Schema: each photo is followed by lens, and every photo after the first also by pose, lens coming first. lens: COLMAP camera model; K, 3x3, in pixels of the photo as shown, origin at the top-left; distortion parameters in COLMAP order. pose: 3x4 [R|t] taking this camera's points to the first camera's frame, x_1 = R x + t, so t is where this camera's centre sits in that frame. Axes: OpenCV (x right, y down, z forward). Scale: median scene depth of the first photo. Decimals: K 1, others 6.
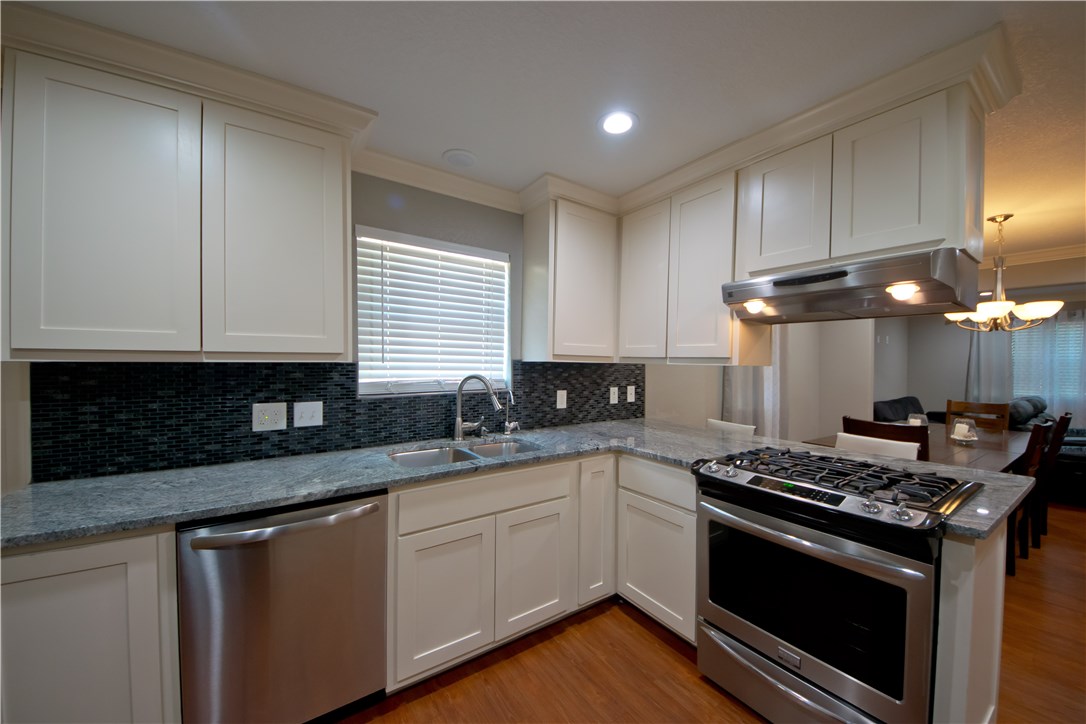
lens RADIAL K [[389.5, 0, 548.3], [0, 389.5, 366.2], [0, 0, 1]] dist [0.006868, -0.000244]
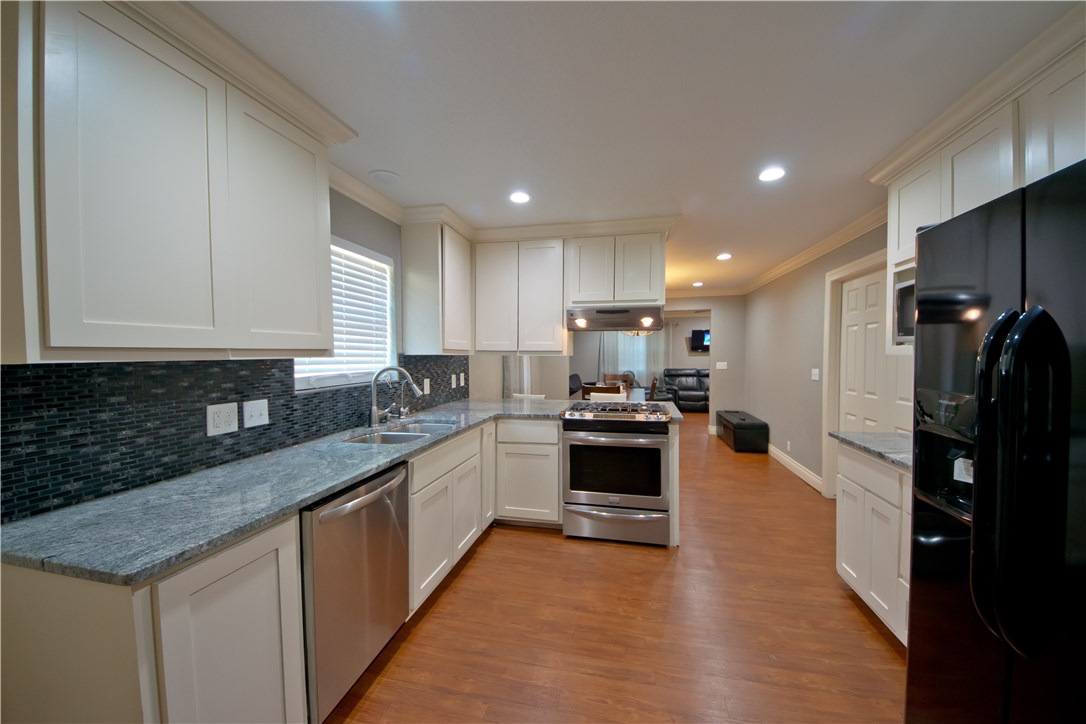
lens RADIAL K [[389.5, 0, 548.3], [0, 389.5, 366.2], [0, 0, 1]] dist [0.006868, -0.000244]
pose [[0.730378, -0.031903, 0.682298, -0.732773], [0.015090, 0.999418, 0.030578, -0.009782], [-0.682877, -0.012038, 0.730434, -0.174050]]
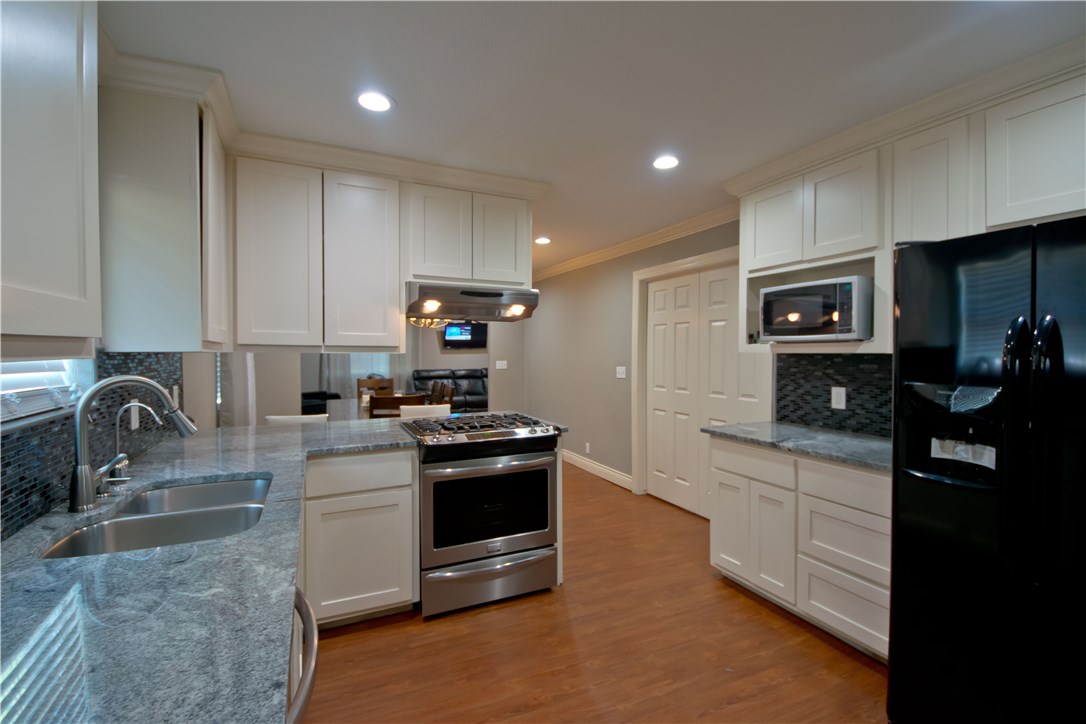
lens RADIAL K [[484.5, 0, 543.0], [0, 484.5, 362.0], [0, 0, 1]] dist [0.001416, -0.000016]
pose [[0.177208, -0.030118, 0.983712, -0.865995], [0.008400, 0.999542, 0.029089, -0.014621], [-0.984138, 0.003108, 0.177380, 0.361401]]
